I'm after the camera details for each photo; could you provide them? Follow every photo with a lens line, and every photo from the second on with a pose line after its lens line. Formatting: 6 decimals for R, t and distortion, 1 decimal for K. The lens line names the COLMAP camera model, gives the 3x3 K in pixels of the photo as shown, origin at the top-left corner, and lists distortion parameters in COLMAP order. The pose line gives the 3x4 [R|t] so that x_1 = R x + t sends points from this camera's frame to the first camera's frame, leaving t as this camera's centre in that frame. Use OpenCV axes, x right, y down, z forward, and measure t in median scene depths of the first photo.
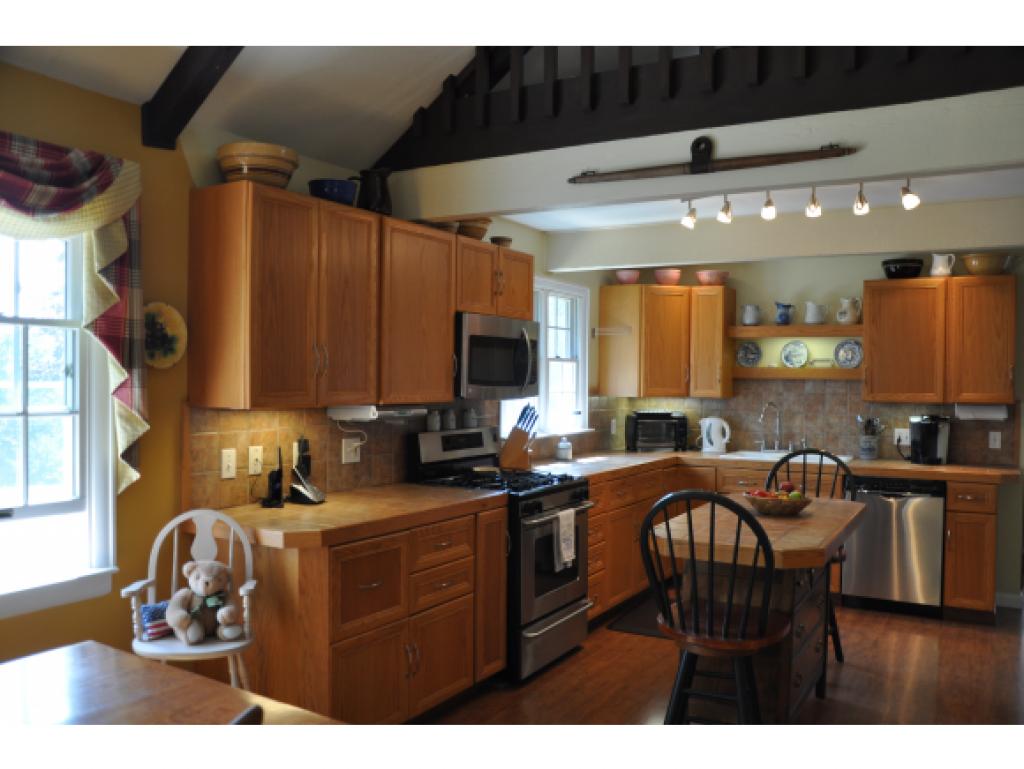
lens RADIAL K [[842.8, 0, 512.0], [0, 842.8, 384.5], [0, 0, 1]] dist [-0.094634, 0.004657]
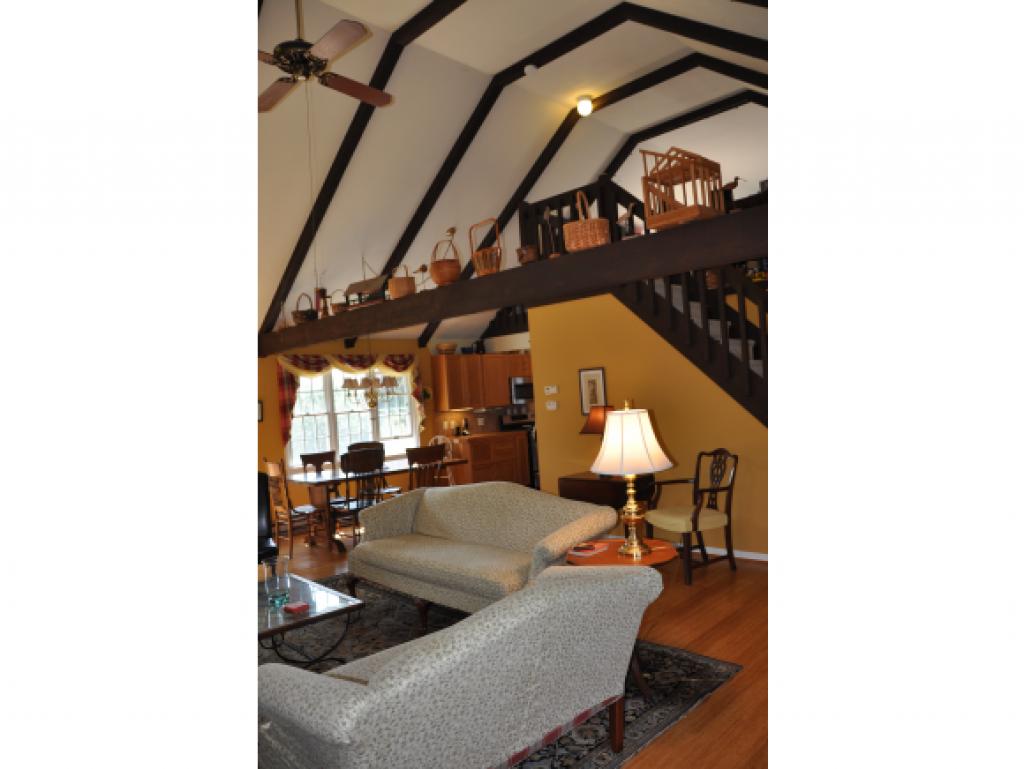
lens RADIAL K [[842.8, 0, 512.0], [0, 842.8, 384.5], [0, 0, 1]] dist [-0.094634, 0.004657]
pose [[0.964820, -0.068332, -0.253874, 0.920123], [0.069839, 0.997553, -0.003083, -0.057538], [0.253464, -0.014756, 0.967232, -2.579108]]
